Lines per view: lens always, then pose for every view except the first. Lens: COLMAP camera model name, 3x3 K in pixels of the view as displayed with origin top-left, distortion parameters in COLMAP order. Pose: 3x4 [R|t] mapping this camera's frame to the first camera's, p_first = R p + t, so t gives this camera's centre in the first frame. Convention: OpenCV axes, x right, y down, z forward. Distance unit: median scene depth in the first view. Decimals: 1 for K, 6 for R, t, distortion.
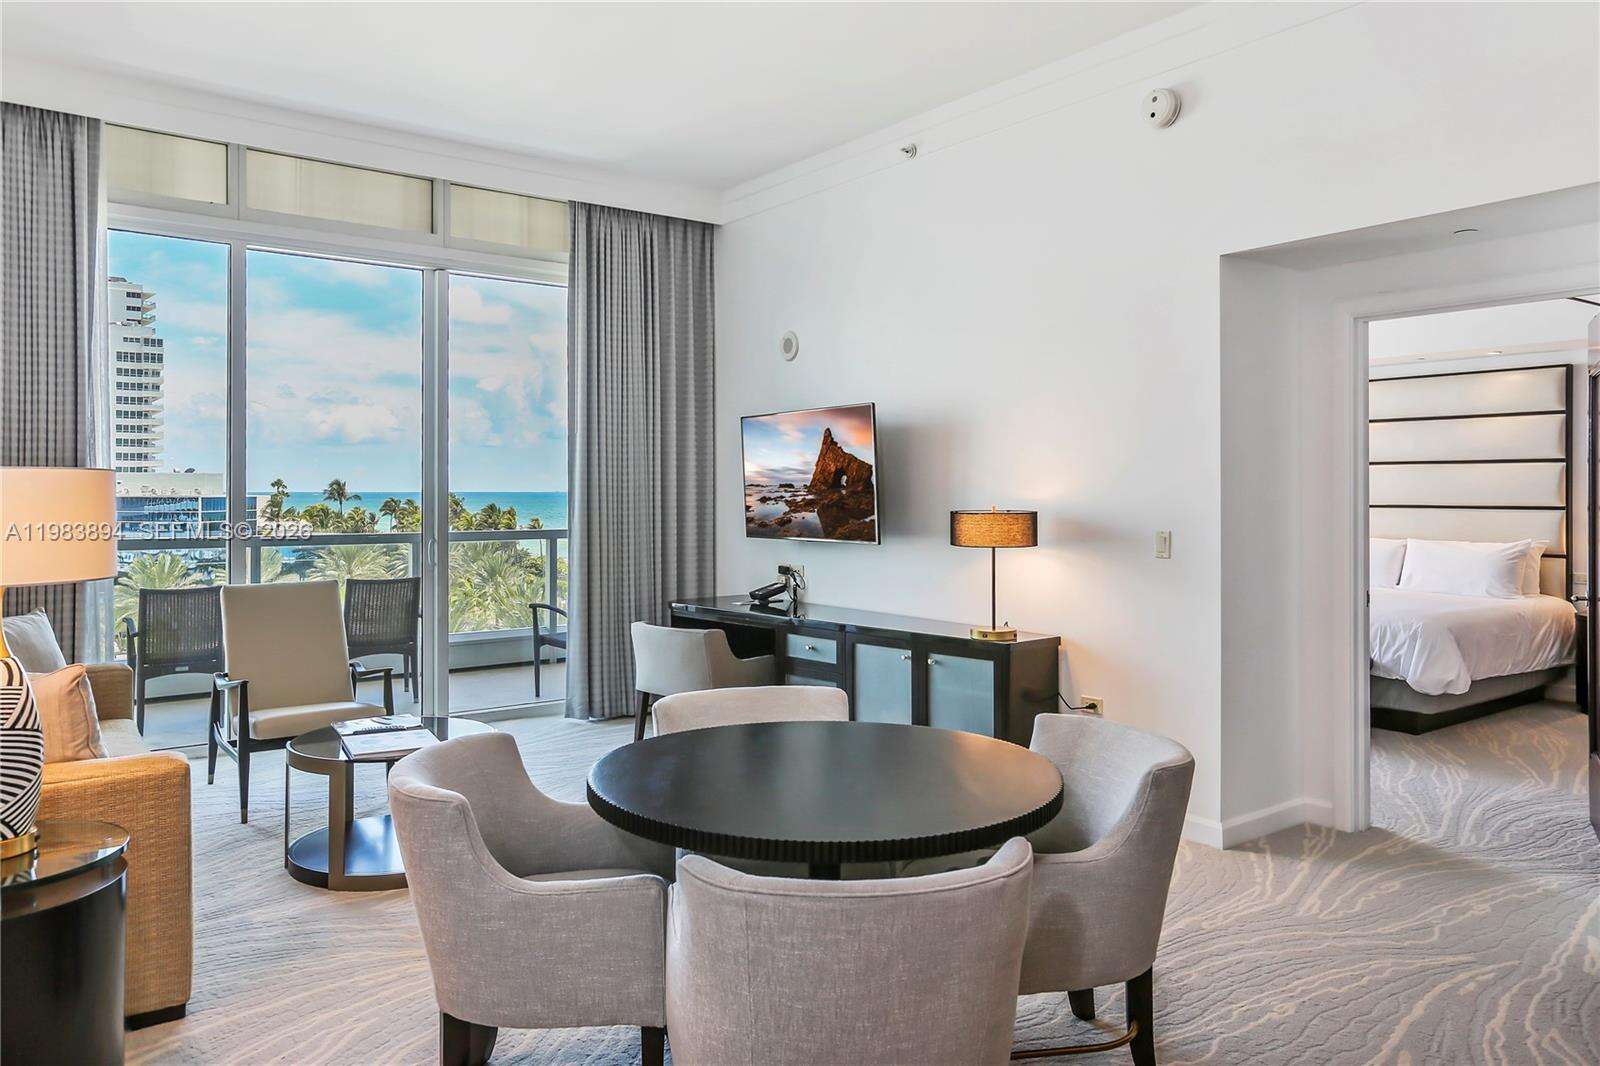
lens RADIAL K [[1097.7, 0, 810.6], [0, 1097.7, 495.0], [0, 0, 1]] dist [-0.030142, 0.037155]
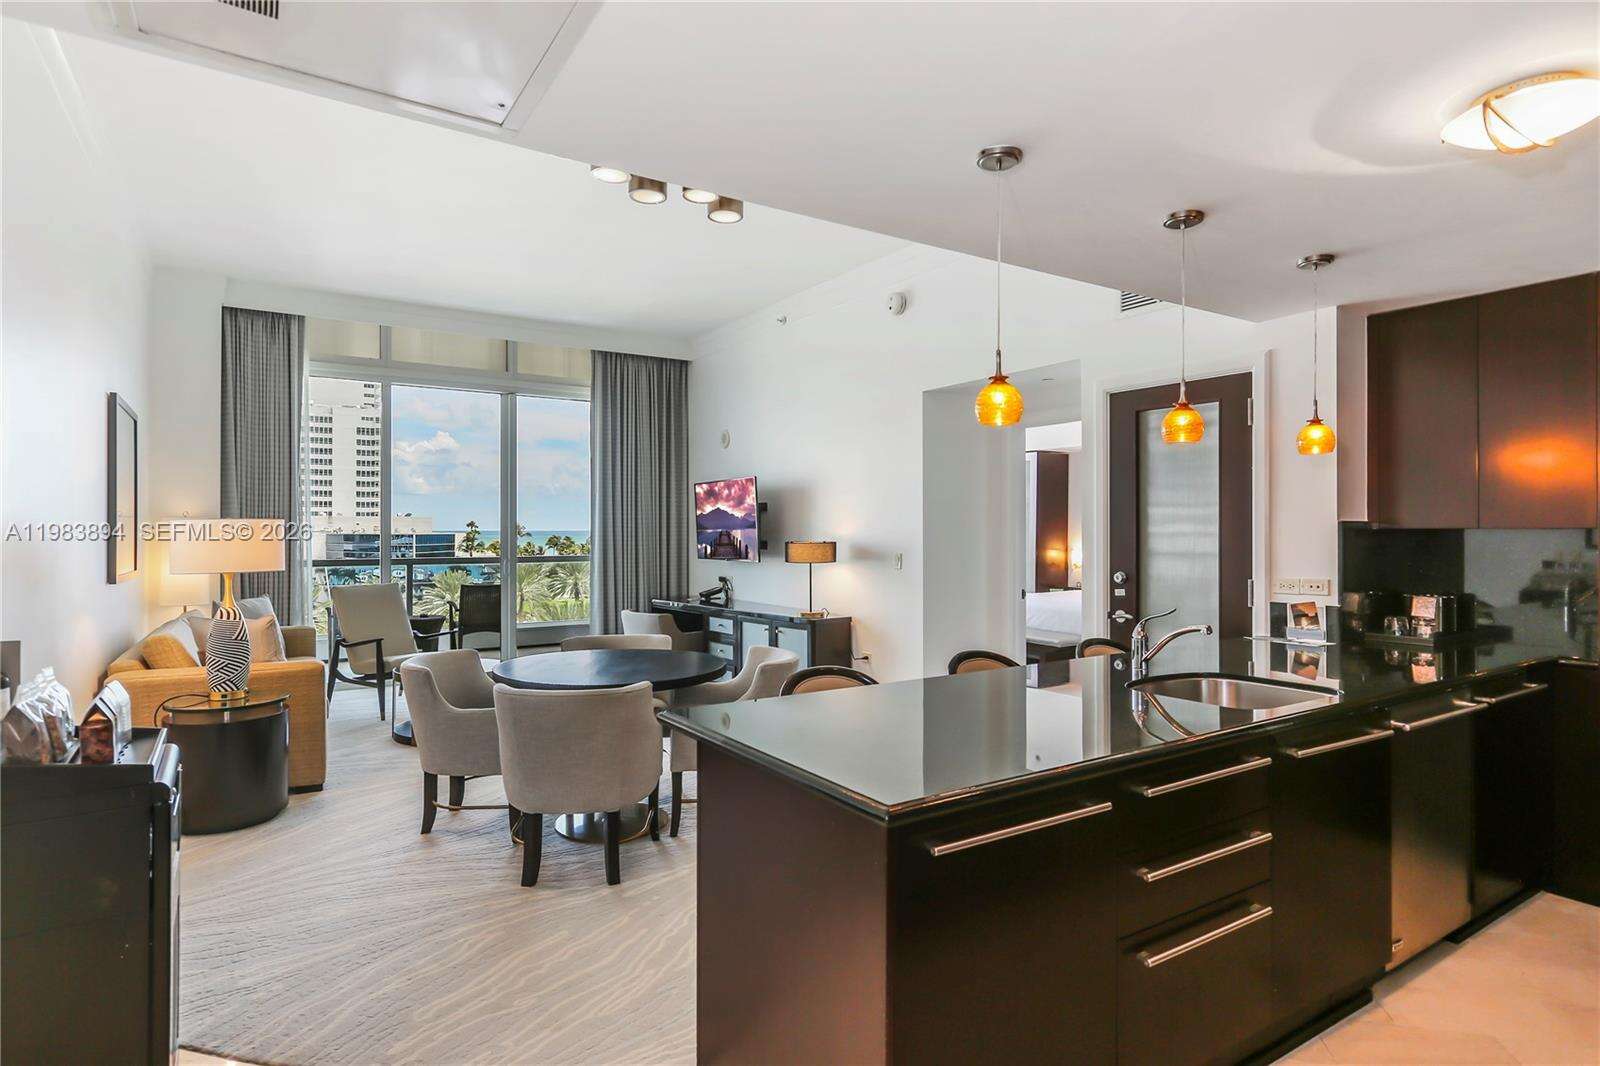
lens RADIAL K [[843.8, 0, 808.3], [0, 843.8, 528.2], [0, 0, 1]] dist [-0.001383, 0.000192]
pose [[0.997123, -0.000973, -0.075798, 0.203205], [0.000580, 0.999986, -0.005207, 0.001033], [0.075802, 0.005148, 0.997110, -0.224380]]
